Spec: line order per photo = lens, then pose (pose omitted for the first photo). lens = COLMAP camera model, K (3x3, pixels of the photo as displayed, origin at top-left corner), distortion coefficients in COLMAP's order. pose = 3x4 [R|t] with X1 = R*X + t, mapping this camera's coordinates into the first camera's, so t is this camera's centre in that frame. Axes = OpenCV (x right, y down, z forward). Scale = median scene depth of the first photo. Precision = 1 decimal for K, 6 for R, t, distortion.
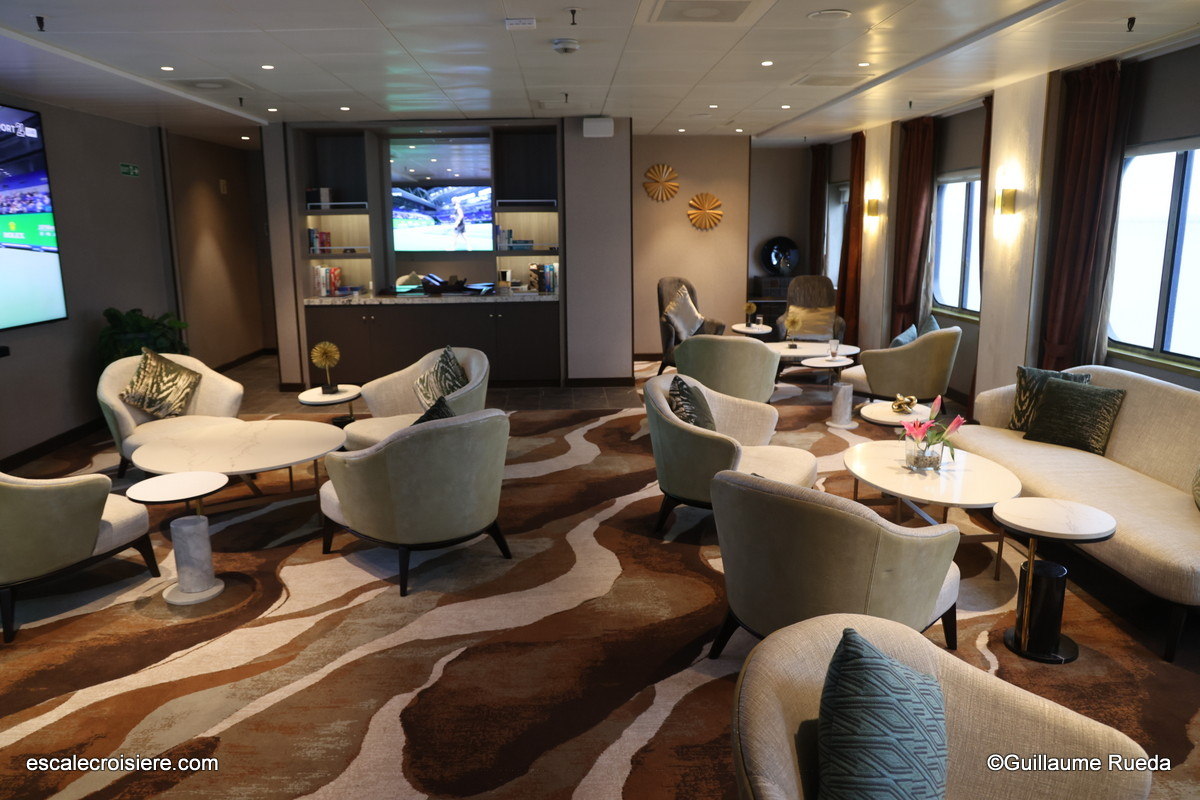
lens RADIAL K [[839.1, 0, 598.5], [0, 839.1, 401.6], [0, 0, 1]] dist [-0.039298, 0.012436]
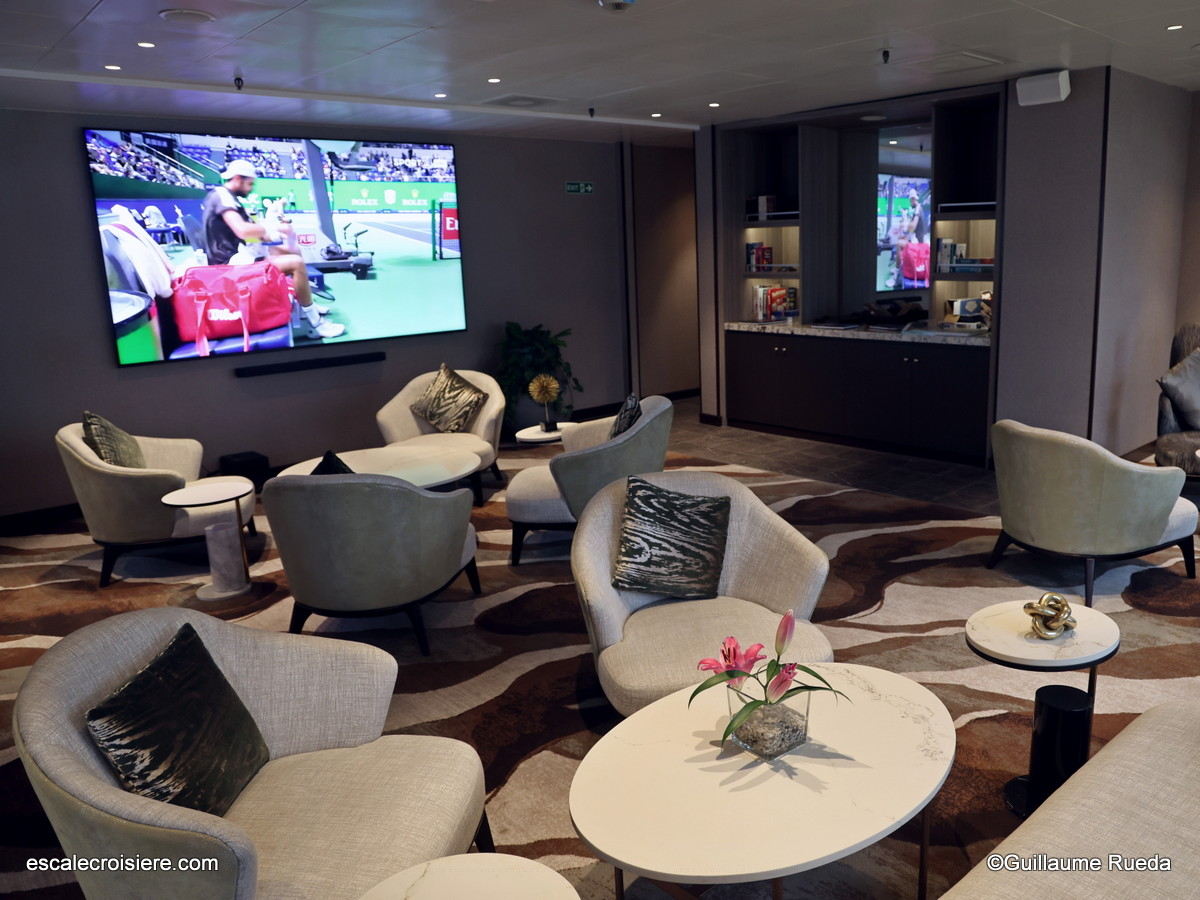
lens RADIAL K [[947.5, 0, 602.0], [0, 947.5, 446.7], [0, 0, 1]] dist [-0.012435, 0.002478]
pose [[0.651572, 0.151204, -0.743365, 0.342739], [-0.133773, 0.987479, 0.083604, -0.060677], [0.746699, 0.044968, 0.663640, 0.240272]]
